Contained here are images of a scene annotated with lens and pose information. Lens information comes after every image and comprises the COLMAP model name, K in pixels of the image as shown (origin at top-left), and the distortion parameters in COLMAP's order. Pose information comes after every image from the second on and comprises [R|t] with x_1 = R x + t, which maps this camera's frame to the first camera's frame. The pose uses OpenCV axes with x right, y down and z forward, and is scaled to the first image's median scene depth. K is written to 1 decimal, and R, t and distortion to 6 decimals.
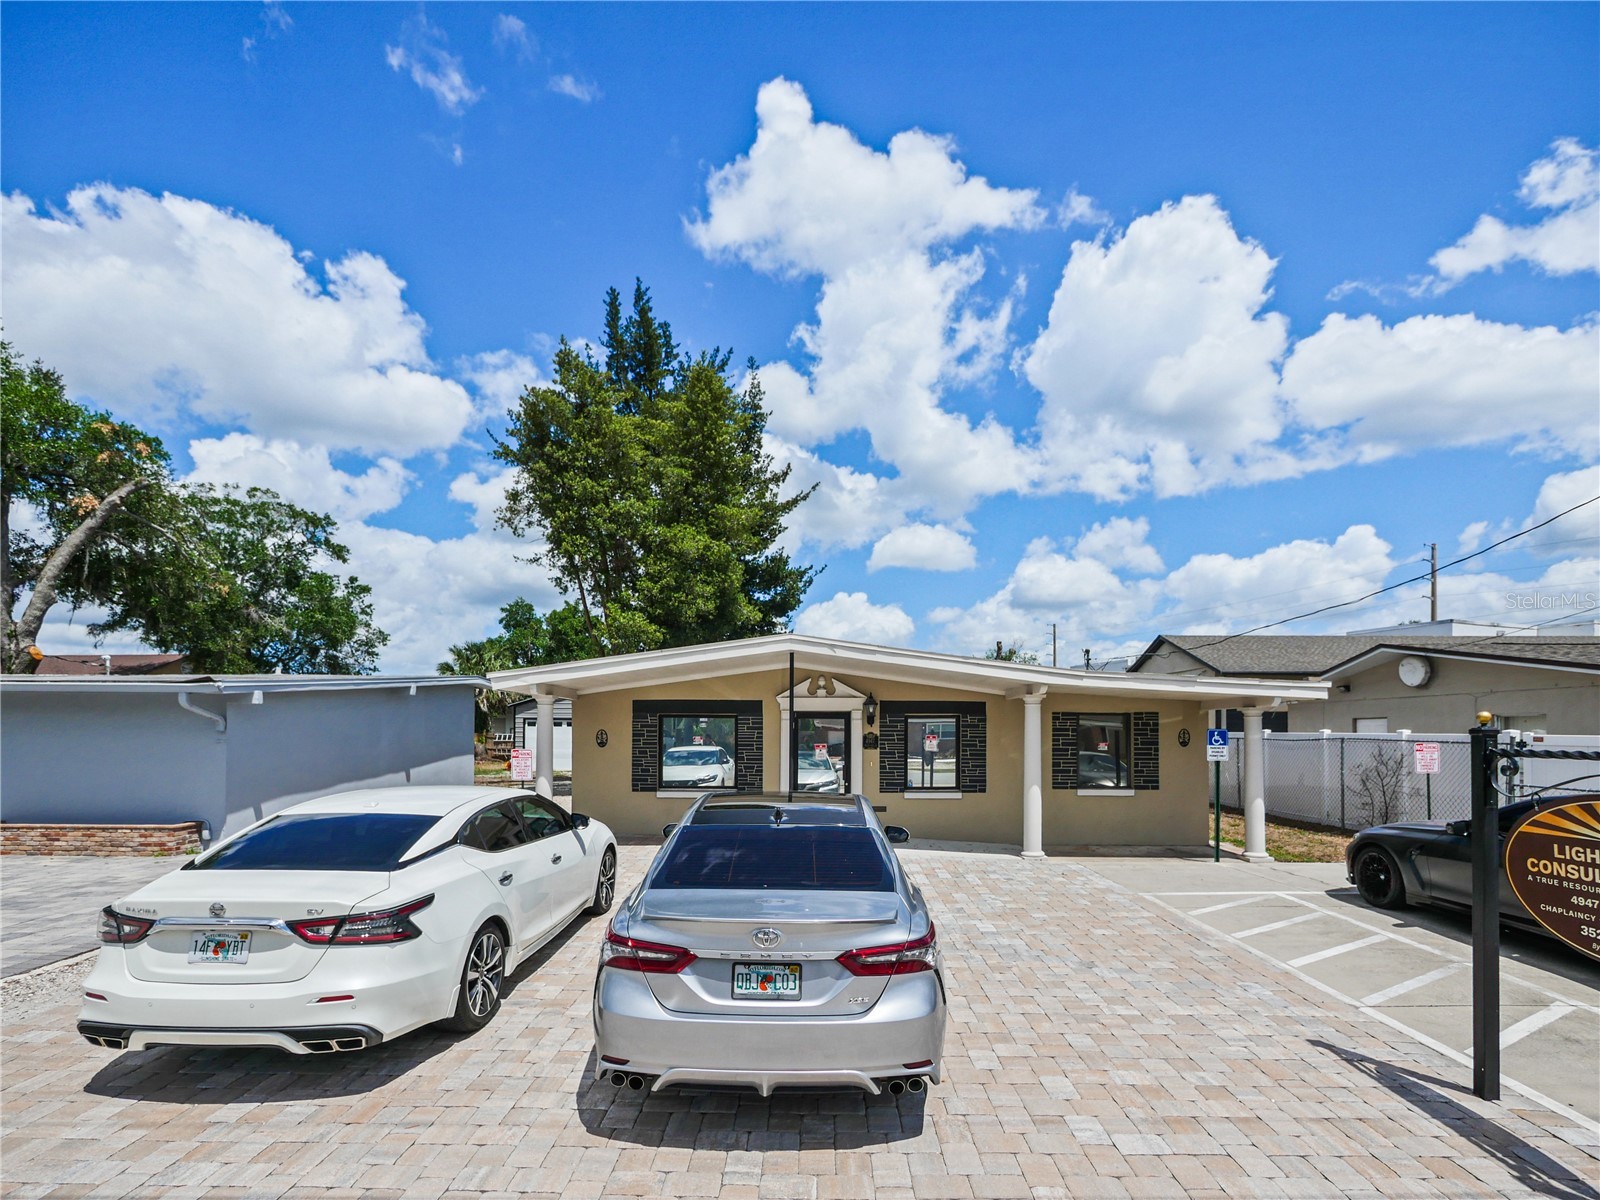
lens RADIAL K [[703.5, 0, 801.9], [0, 703.5, 699.9], [0, 0, 1]] dist [-0.002451, -0.000611]
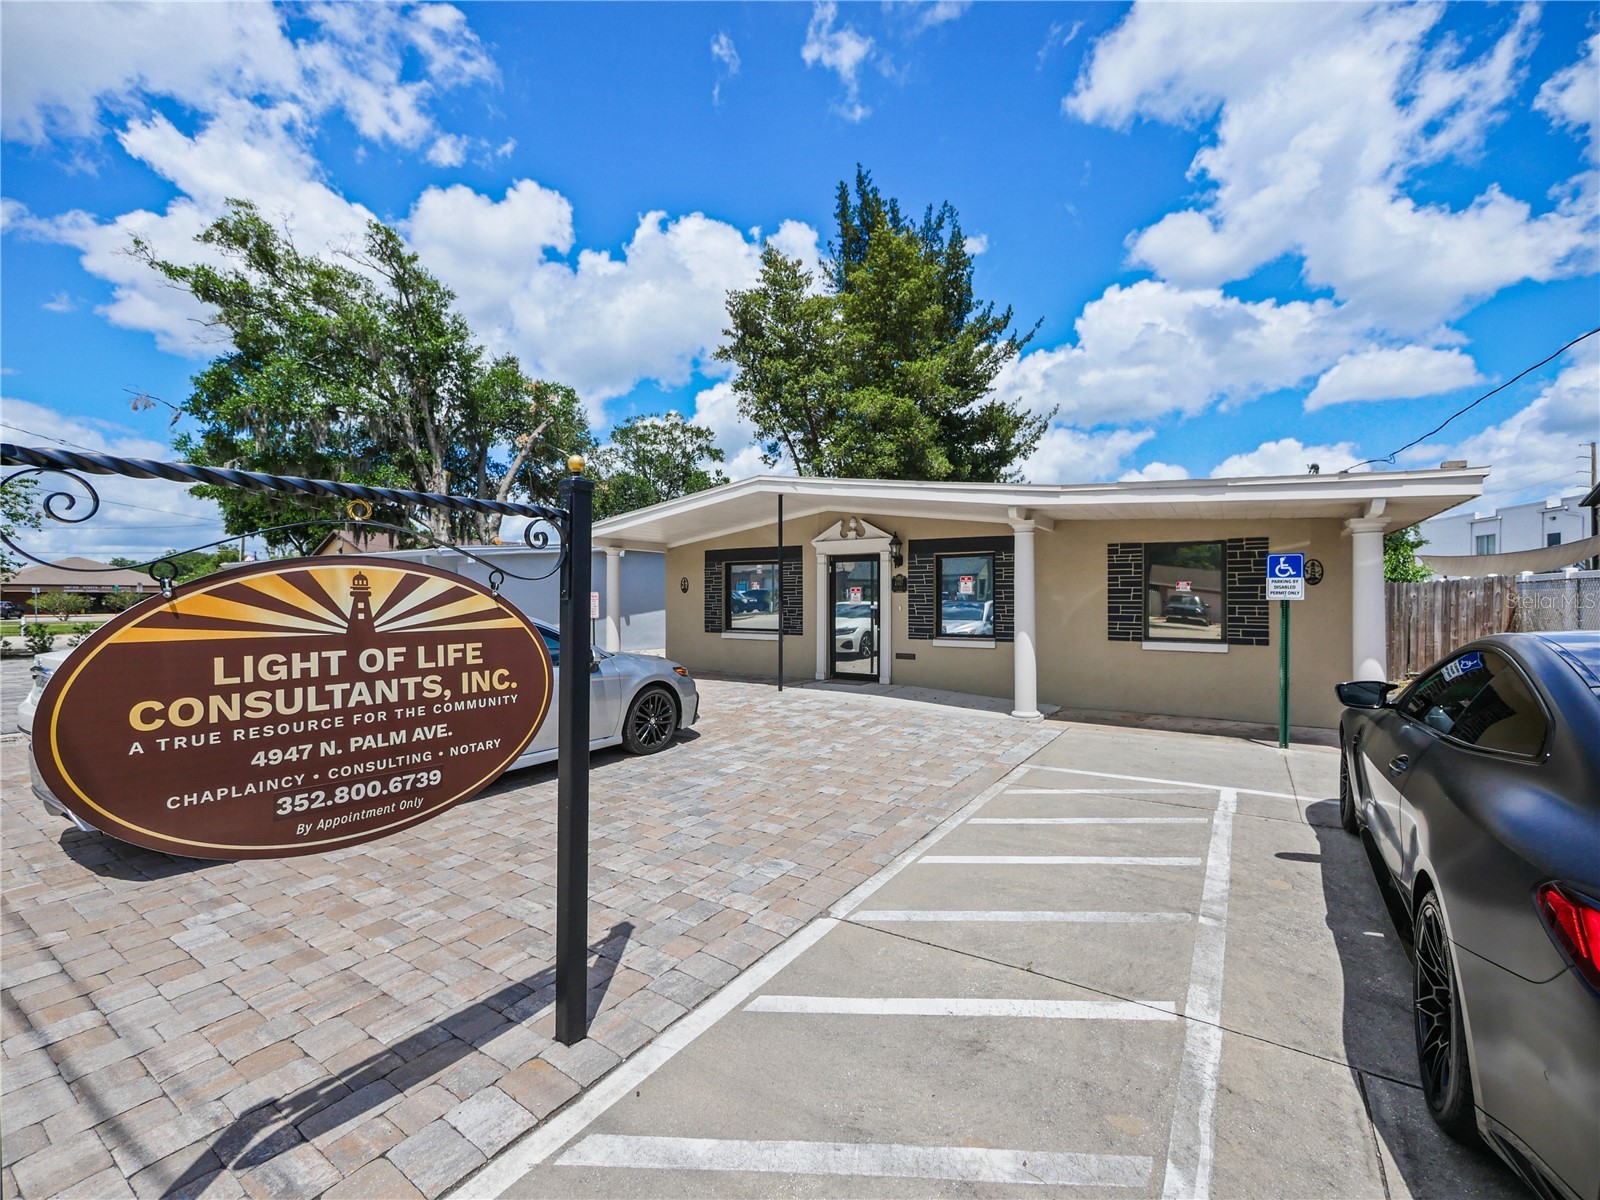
lens RADIAL K [[664.7, 0, 802.3], [0, 664.7, 574.4], [0, 0, 1]] dist [-0.001585, -0.000434]
pose [[0.854332, -0.021365, -0.519289, 0.254067], [0.026483, 0.999646, 0.002442, 0.023018], [0.519053, -0.015839, 0.854595, 0.099623]]
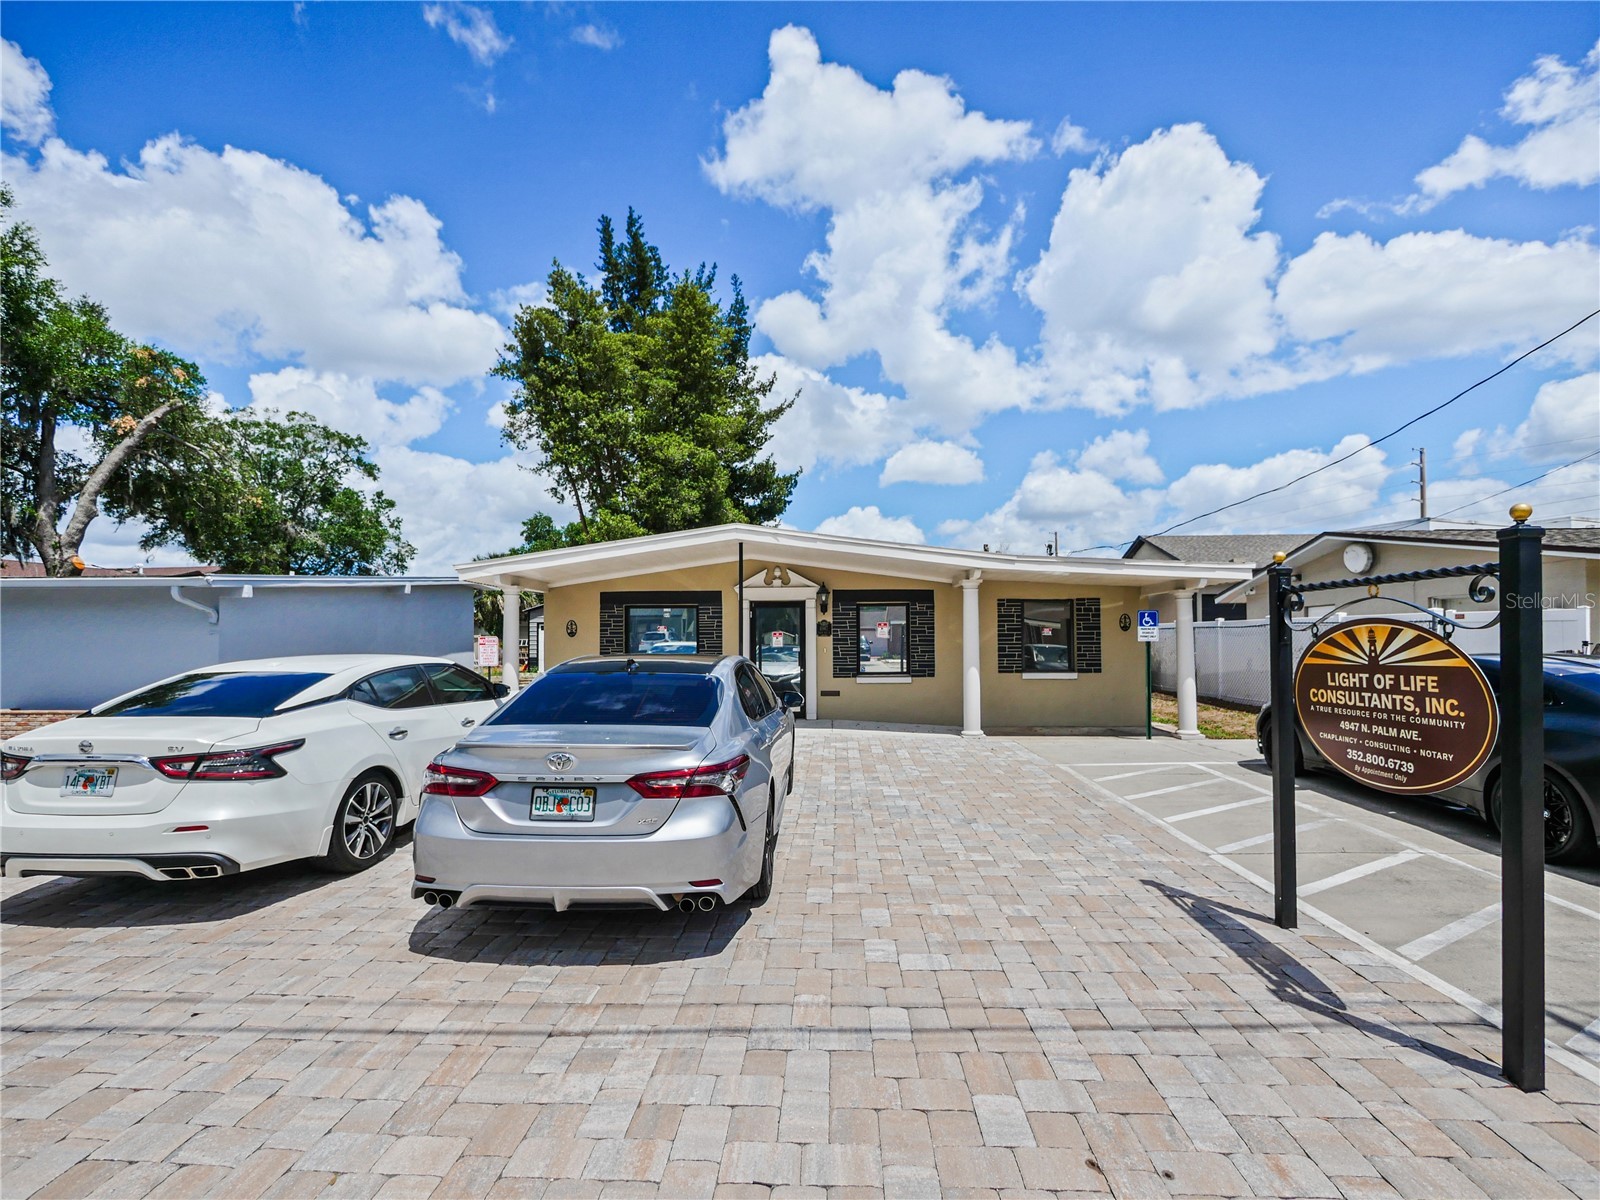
lens RADIAL K [[669.3, 0, 800.0], [0, 669.3, 600.0], [0, 0, 1]] dist [-0.002598, -0.000230]
pose [[0.999643, -0.009443, -0.025008, 0.049545], [0.009123, 0.999876, -0.012854, 0.016150], [0.025127, 0.012621, 0.999605, -0.000432]]
